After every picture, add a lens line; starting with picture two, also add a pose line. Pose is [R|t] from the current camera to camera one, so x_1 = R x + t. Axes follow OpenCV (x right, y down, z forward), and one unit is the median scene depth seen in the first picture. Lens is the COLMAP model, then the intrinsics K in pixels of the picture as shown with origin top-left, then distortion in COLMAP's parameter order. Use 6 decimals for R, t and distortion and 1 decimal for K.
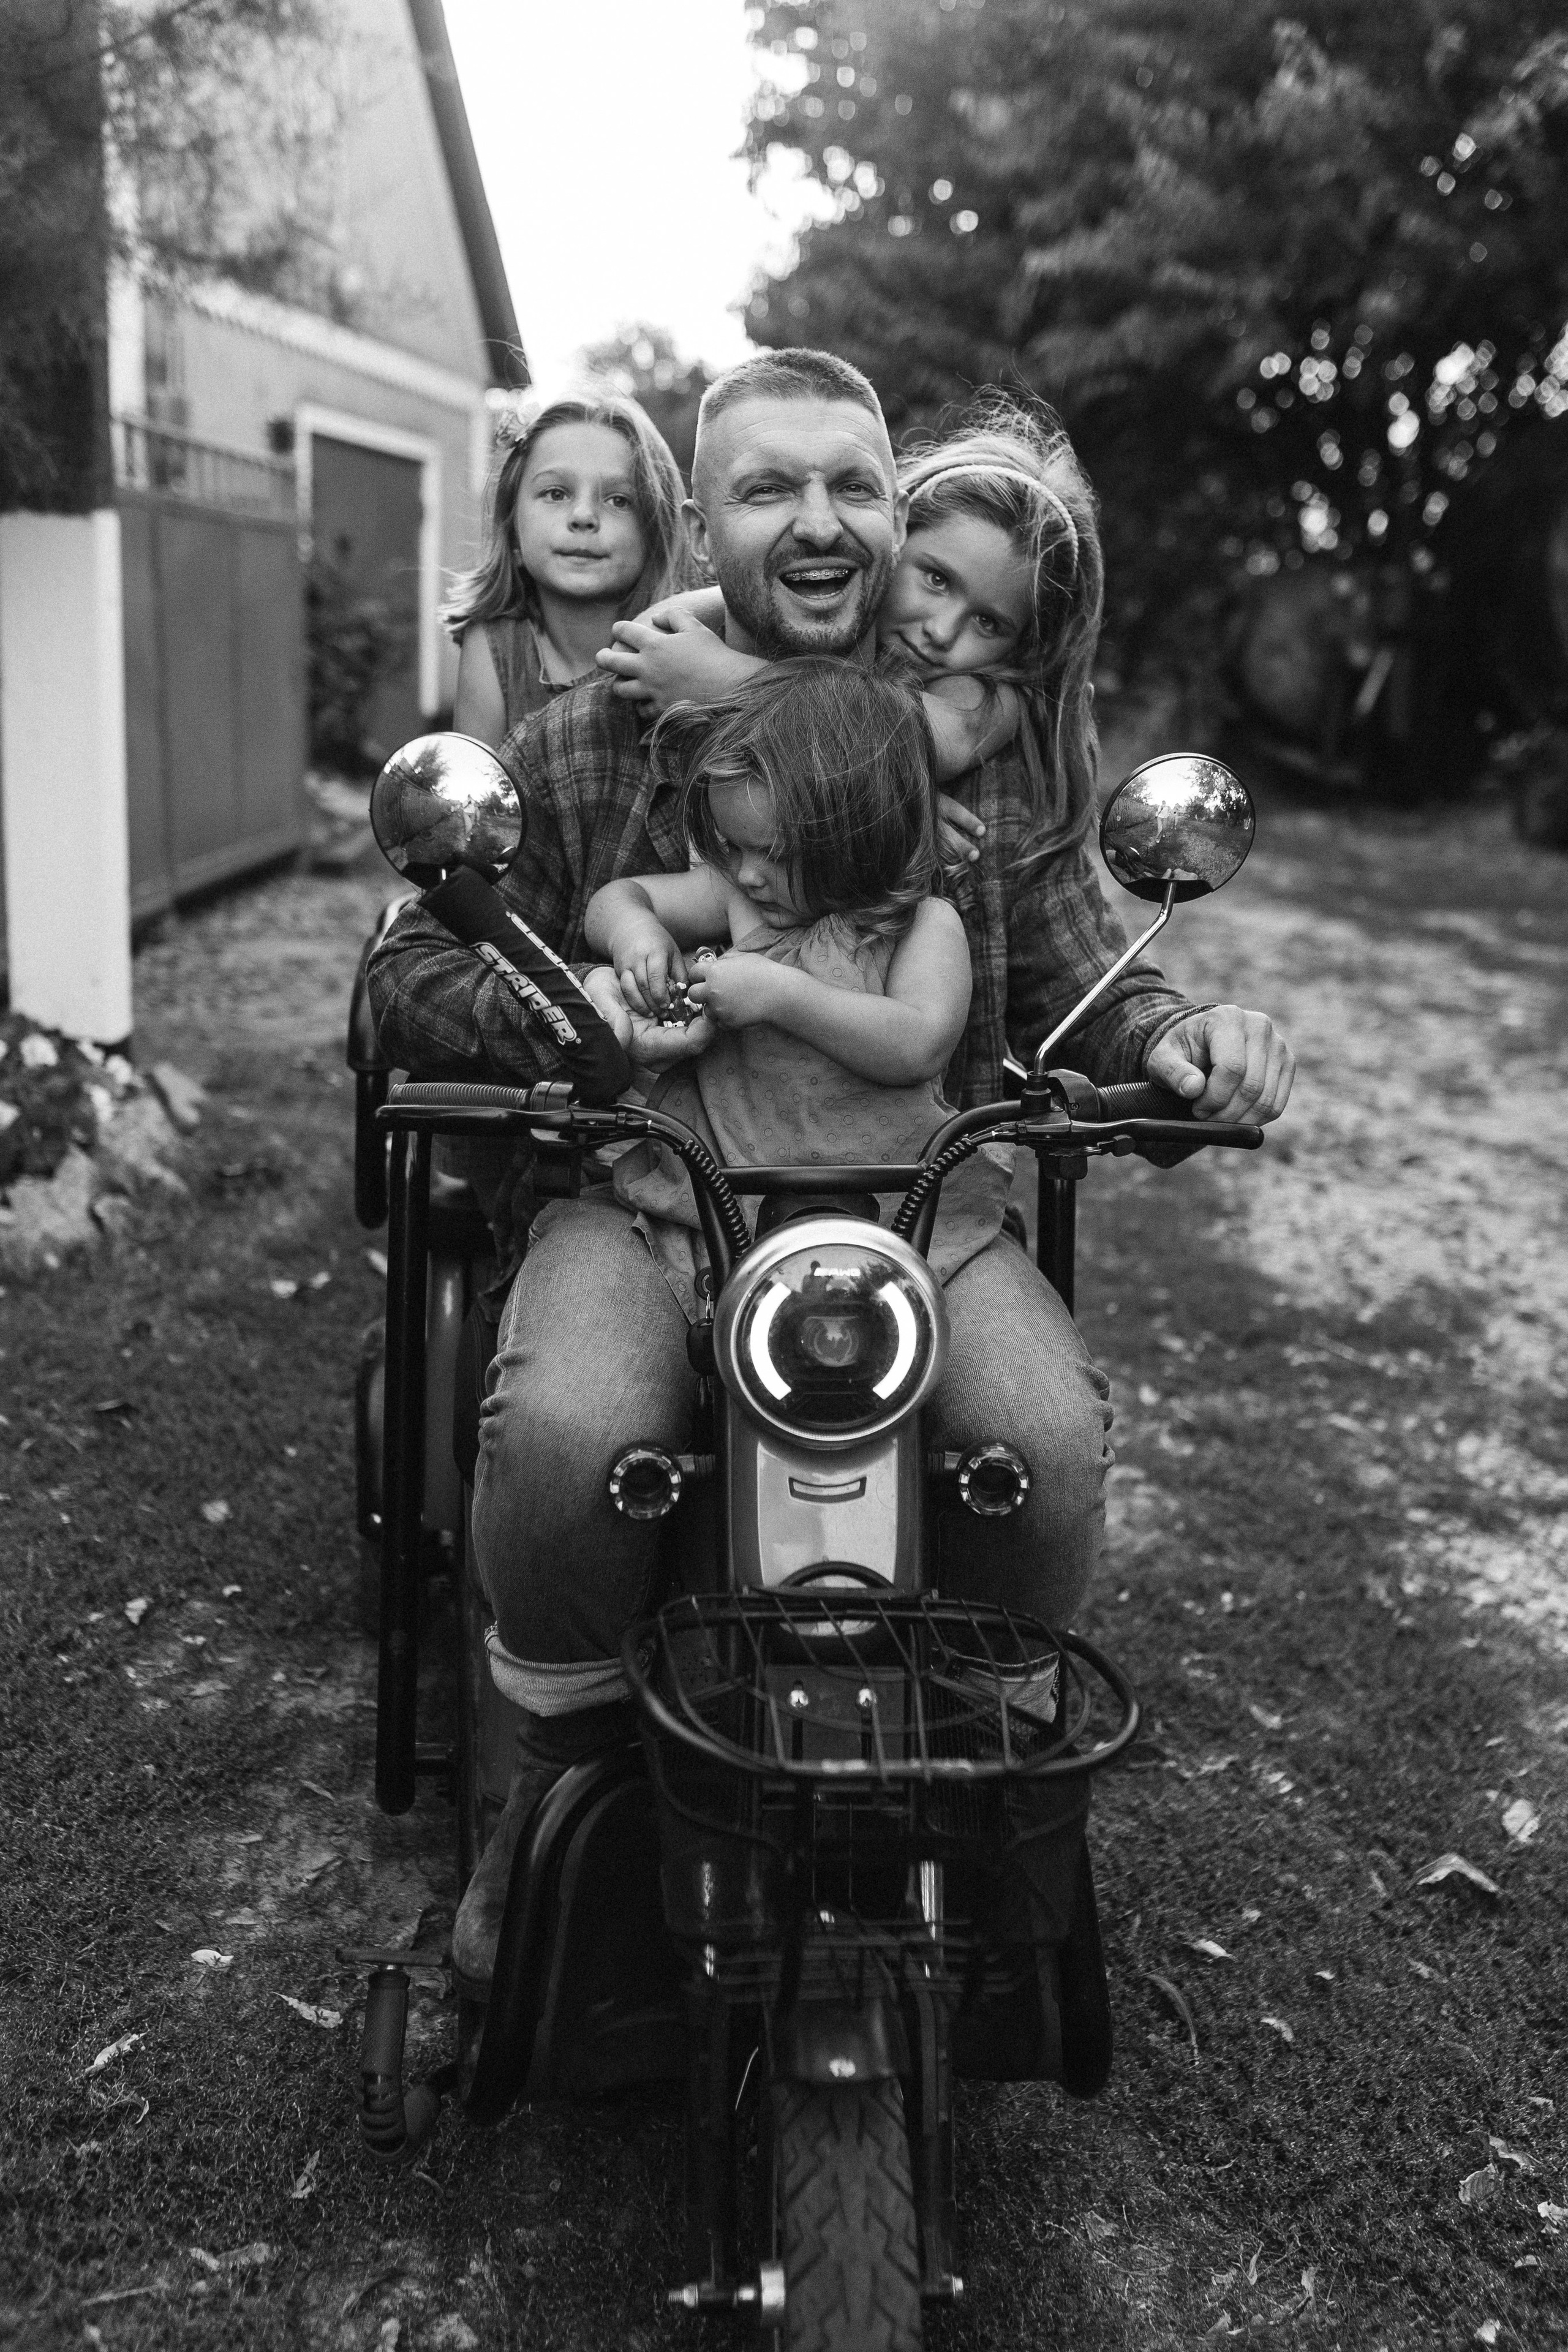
lens RADIAL K [[2252.2, 0, 778.1], [0, 2252.2, 1172.2], [0, 0, 1]] dist [-0.004040, 0.001124]
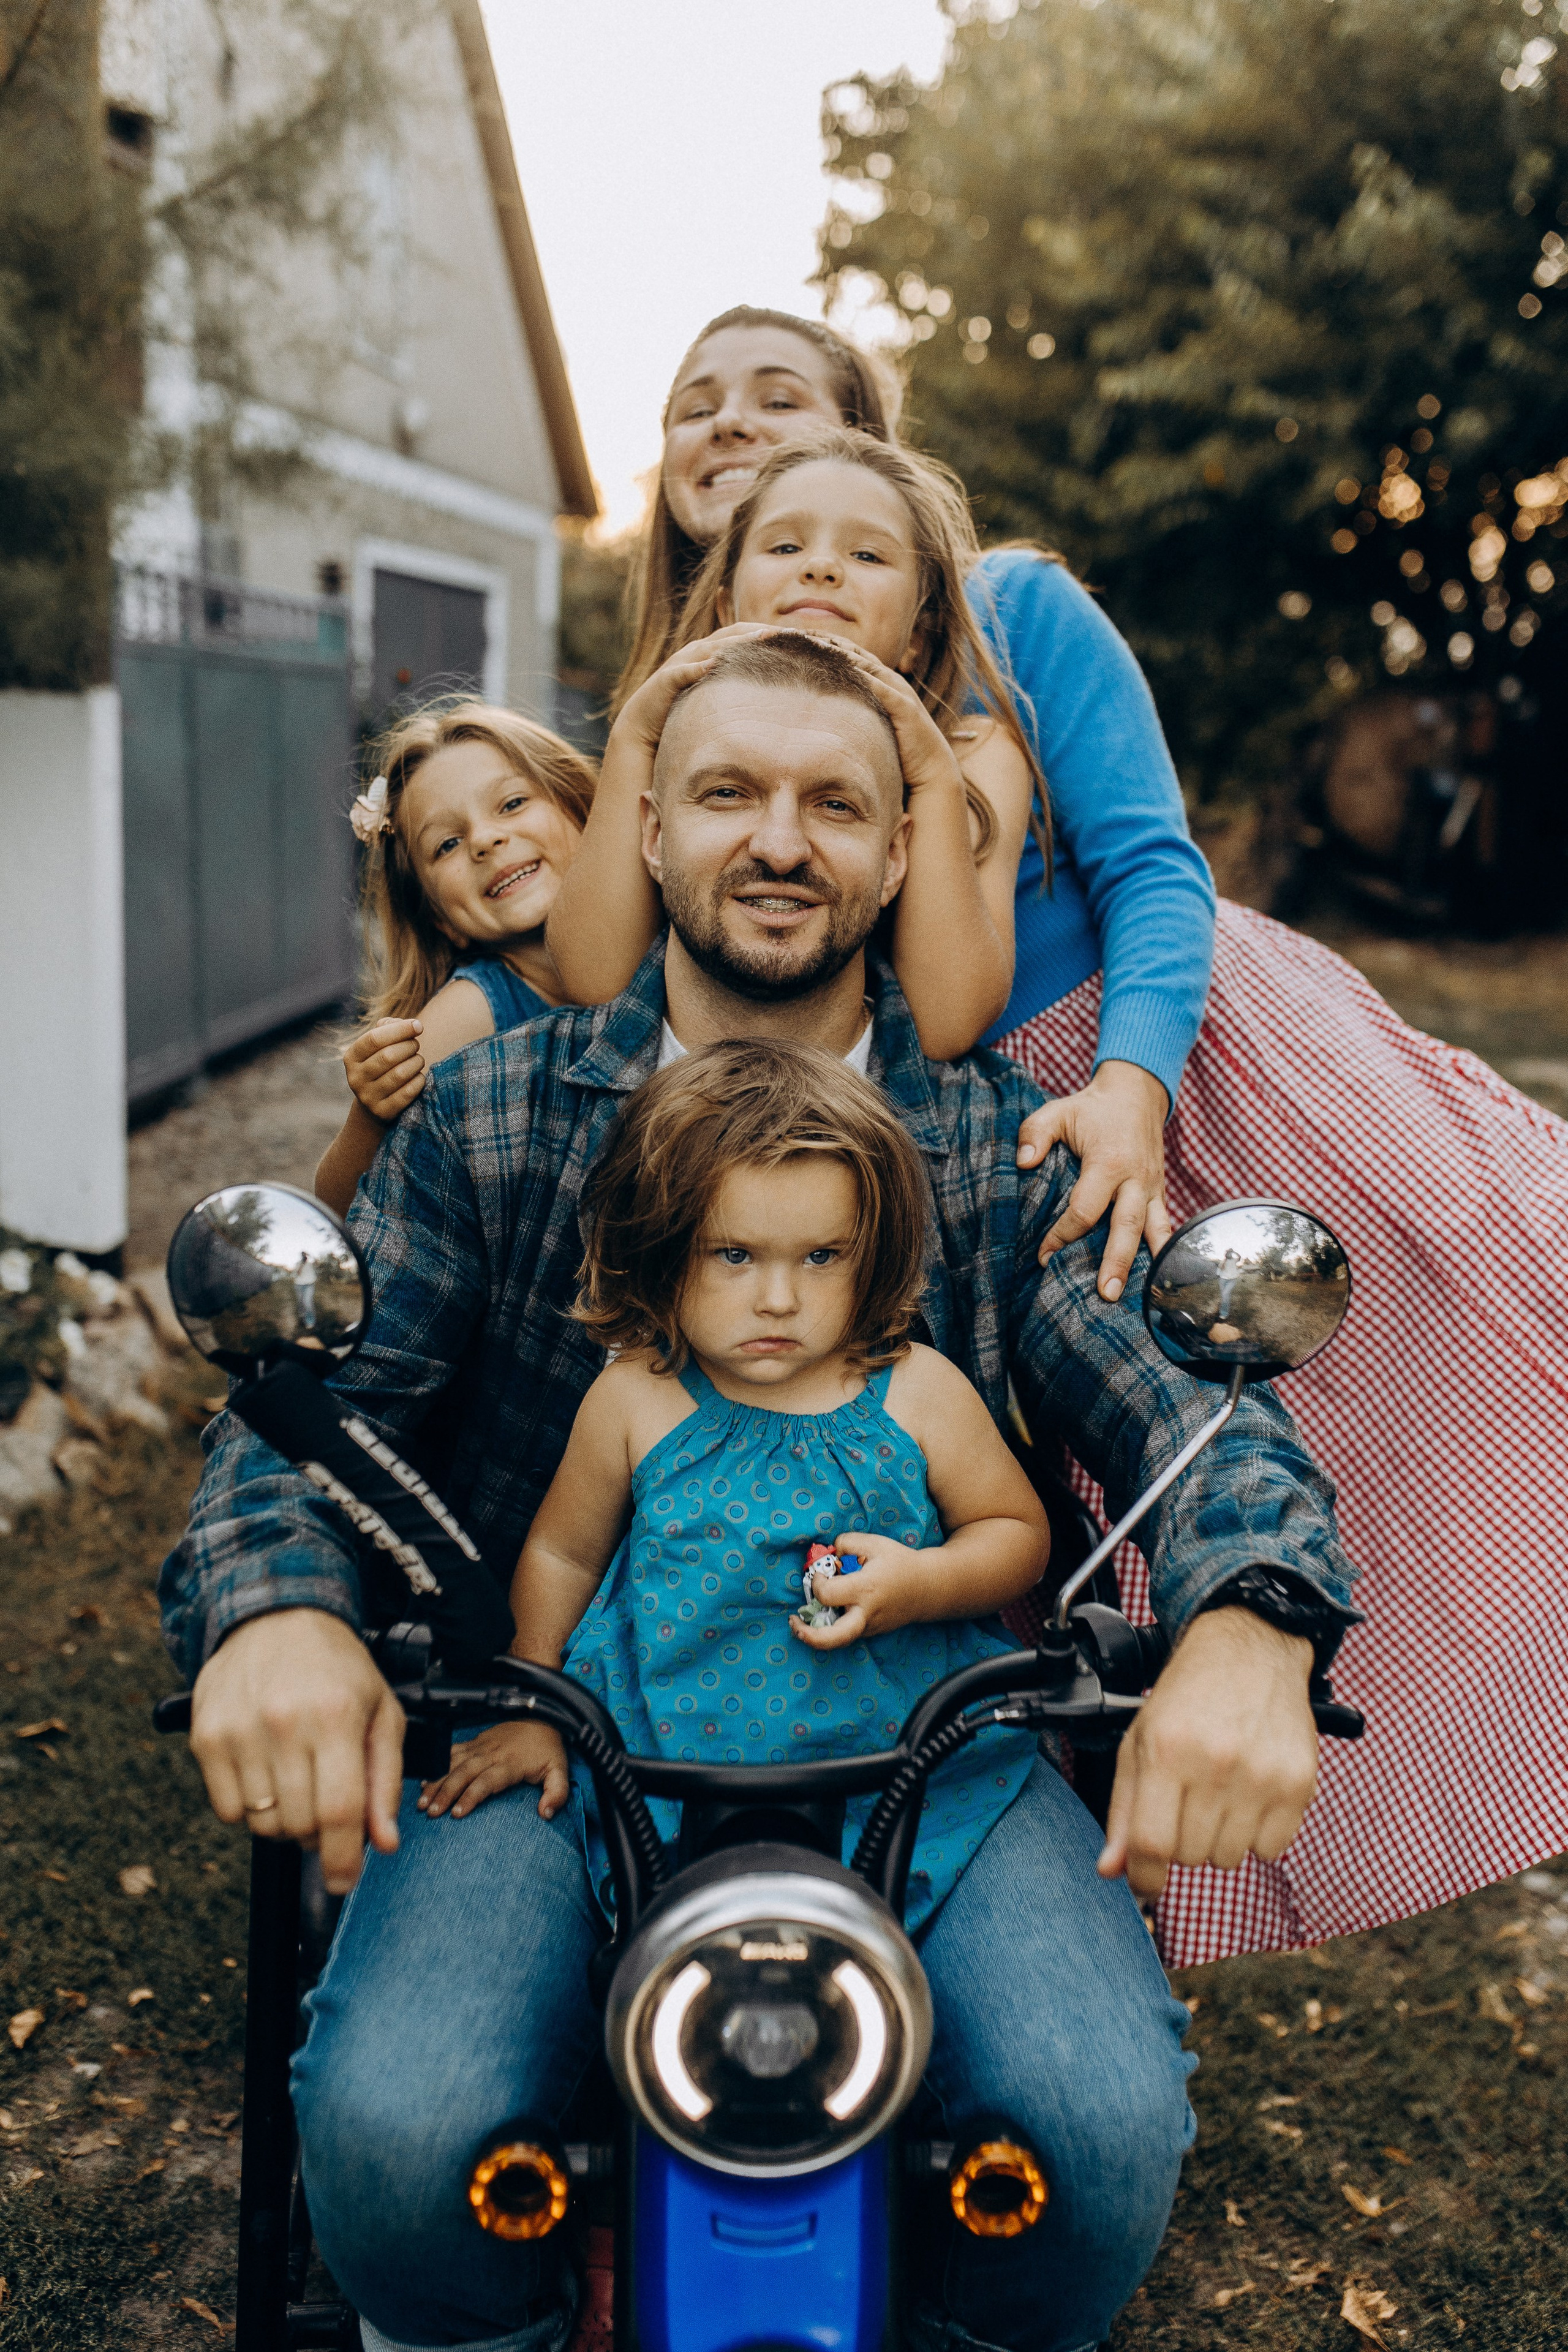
lens RADIAL K [[2252.2, 0, 784.0], [0, 2252.2, 1176.0], [0, 0, 1]] dist [0.008267, -0.003556]
pose [[0.999472, 0.006581, -0.031821, 0.024957], [-0.007947, 0.999043, -0.043008, -0.084703], [0.031508, 0.043238, 0.998568, 0.131401]]
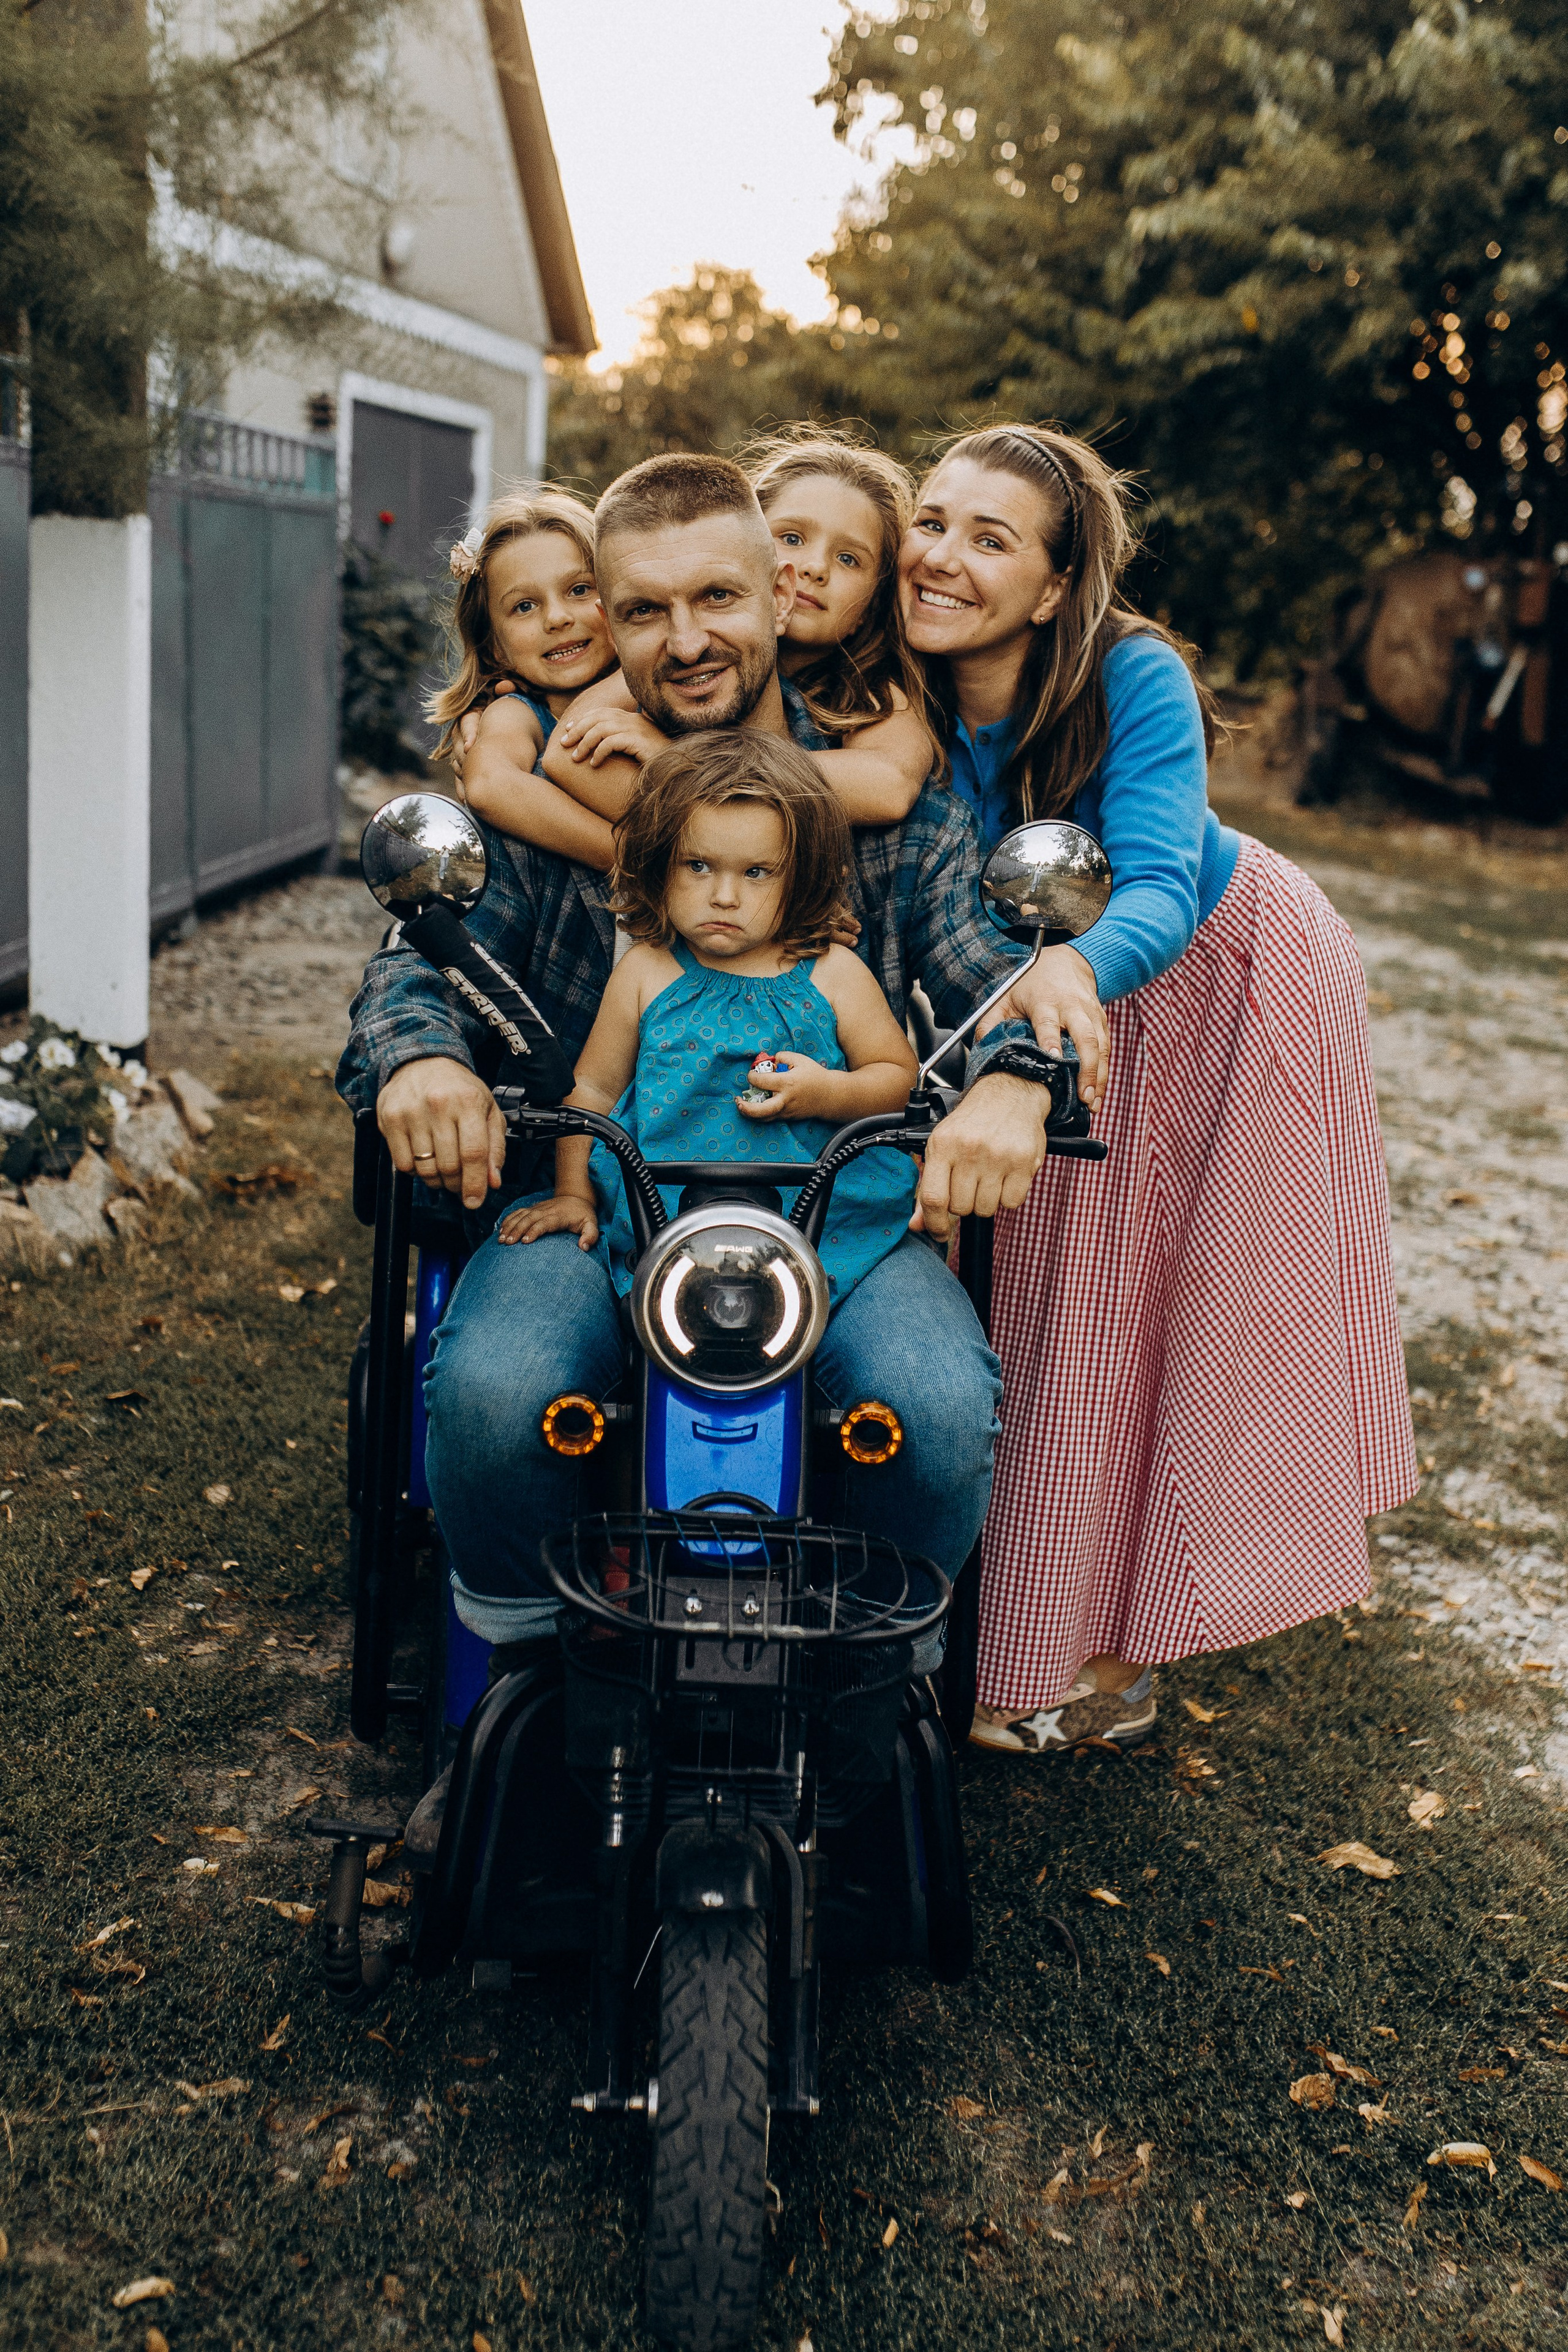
lens RADIAL K [[2537.2, 0, 753.4], [0, 2537.2, 1178.4], [0, 0, 1]] dist [-0.005661, -0.006719]
pose [[0.998784, 0.025879, -0.041964, 0.045693], [-0.026413, 0.999576, -0.012223, 0.011357], [0.041630, 0.013316, 0.999044, -0.173623]]
